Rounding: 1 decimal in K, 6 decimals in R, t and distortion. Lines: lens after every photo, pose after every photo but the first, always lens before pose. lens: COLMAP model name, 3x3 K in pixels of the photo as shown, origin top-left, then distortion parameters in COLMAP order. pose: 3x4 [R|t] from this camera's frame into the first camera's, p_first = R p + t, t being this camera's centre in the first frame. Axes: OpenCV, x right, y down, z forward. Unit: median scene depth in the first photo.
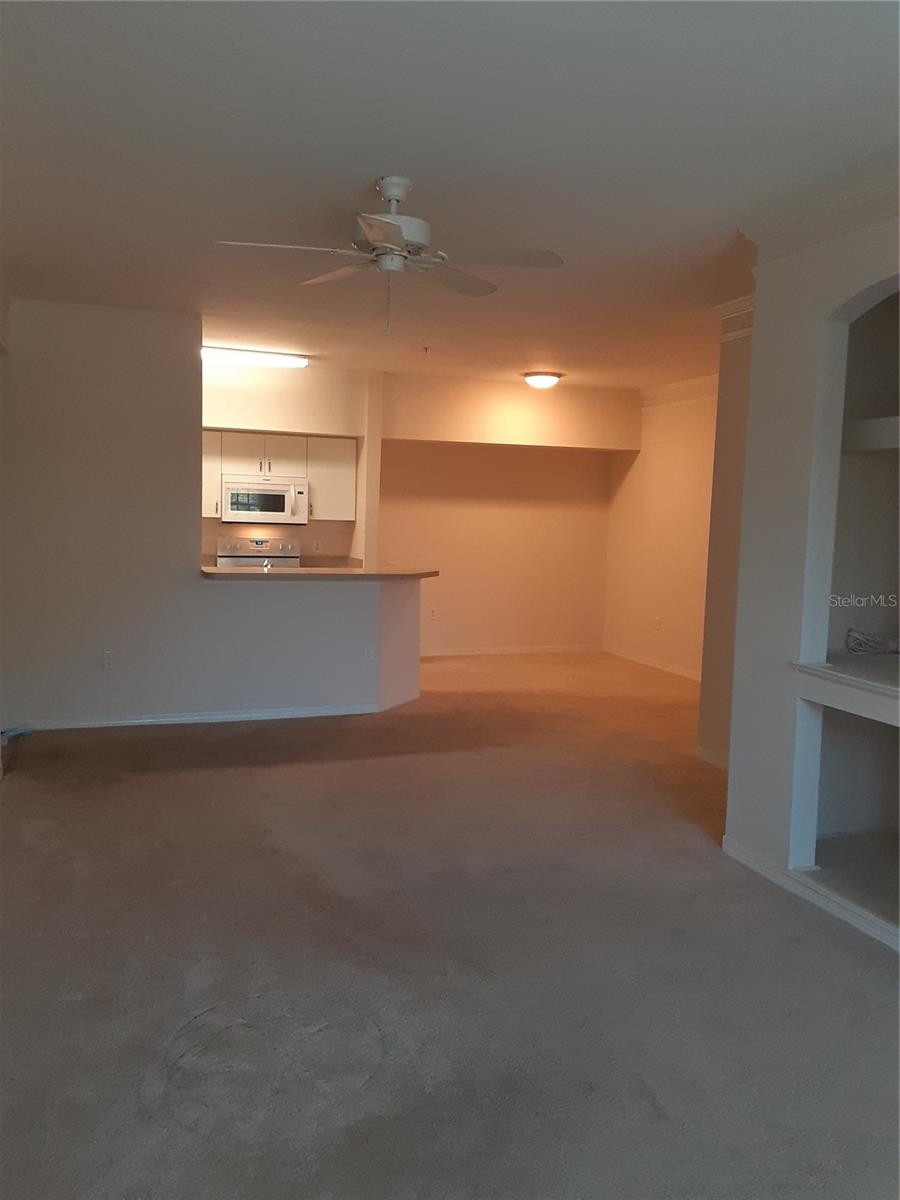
lens RADIAL K [[973.0, 0, 454.6], [0, 973.0, 600.5], [0, 0, 1]] dist [0.095830, -0.090213]
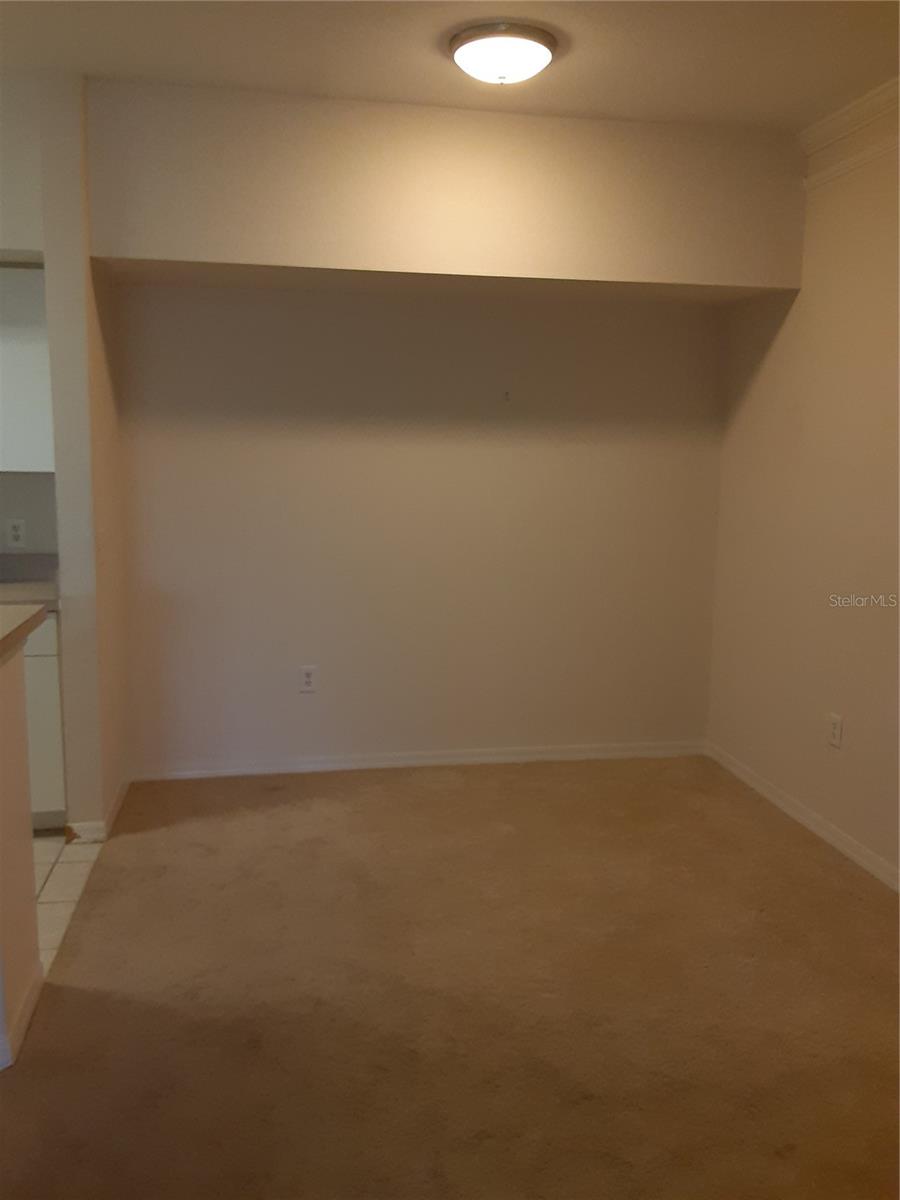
lens RADIAL K [[973.0, 0, 443.2], [0, 973.0, 597.2], [0, 0, 1]] dist [0.095830, -0.090213]
pose [[0.987082, 0.009728, -0.159918, 0.117311], [-0.003241, 0.999163, 0.040775, -0.045321], [0.160181, -0.039730, 0.986288, 0.594700]]
